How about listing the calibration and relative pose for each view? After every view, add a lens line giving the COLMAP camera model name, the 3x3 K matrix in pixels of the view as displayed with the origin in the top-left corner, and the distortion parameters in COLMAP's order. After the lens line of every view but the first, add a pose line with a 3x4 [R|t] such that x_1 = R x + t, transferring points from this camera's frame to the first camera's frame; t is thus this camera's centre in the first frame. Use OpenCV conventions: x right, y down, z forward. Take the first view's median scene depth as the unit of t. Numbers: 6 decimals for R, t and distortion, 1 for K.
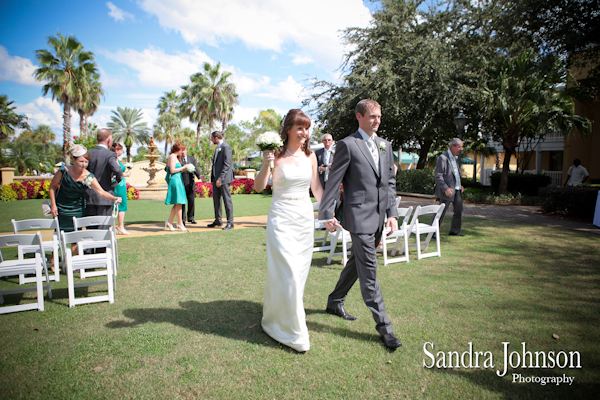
lens RADIAL K [[412.2, 0, 300.0], [0, 412.2, 200.0], [0, 0, 1]] dist [-0.102596, 0.067292]
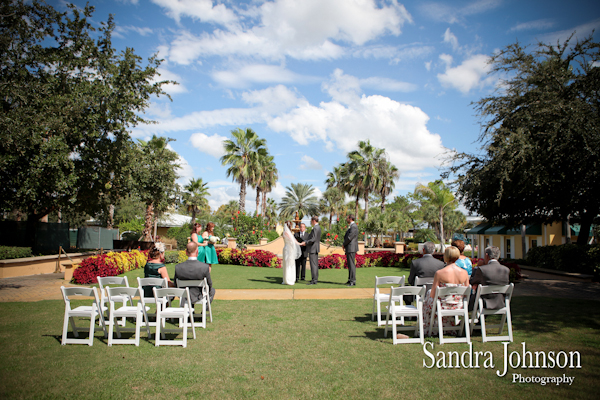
lens RADIAL K [[412.2, 0, 300.0], [0, 412.2, 200.0], [0, 0, 1]] dist [-0.102596, 0.067292]
pose [[0.914805, -0.027586, -0.402953, 0.088038], [-0.042308, 0.985632, -0.163525, -0.002854], [0.401675, 0.166641, 0.900493, -0.020254]]
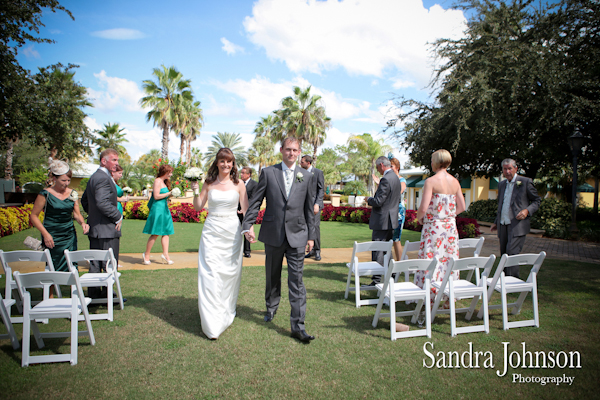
lens RADIAL K [[412.2, 0, 300.0], [0, 412.2, 200.0], [0, 0, 1]] dist [-0.102596, 0.067292]
pose [[0.972303, 0.020358, -0.232836, 0.031578], [-0.033851, 0.997962, -0.054101, -0.008983], [0.231260, 0.060484, 0.971010, 0.069718]]
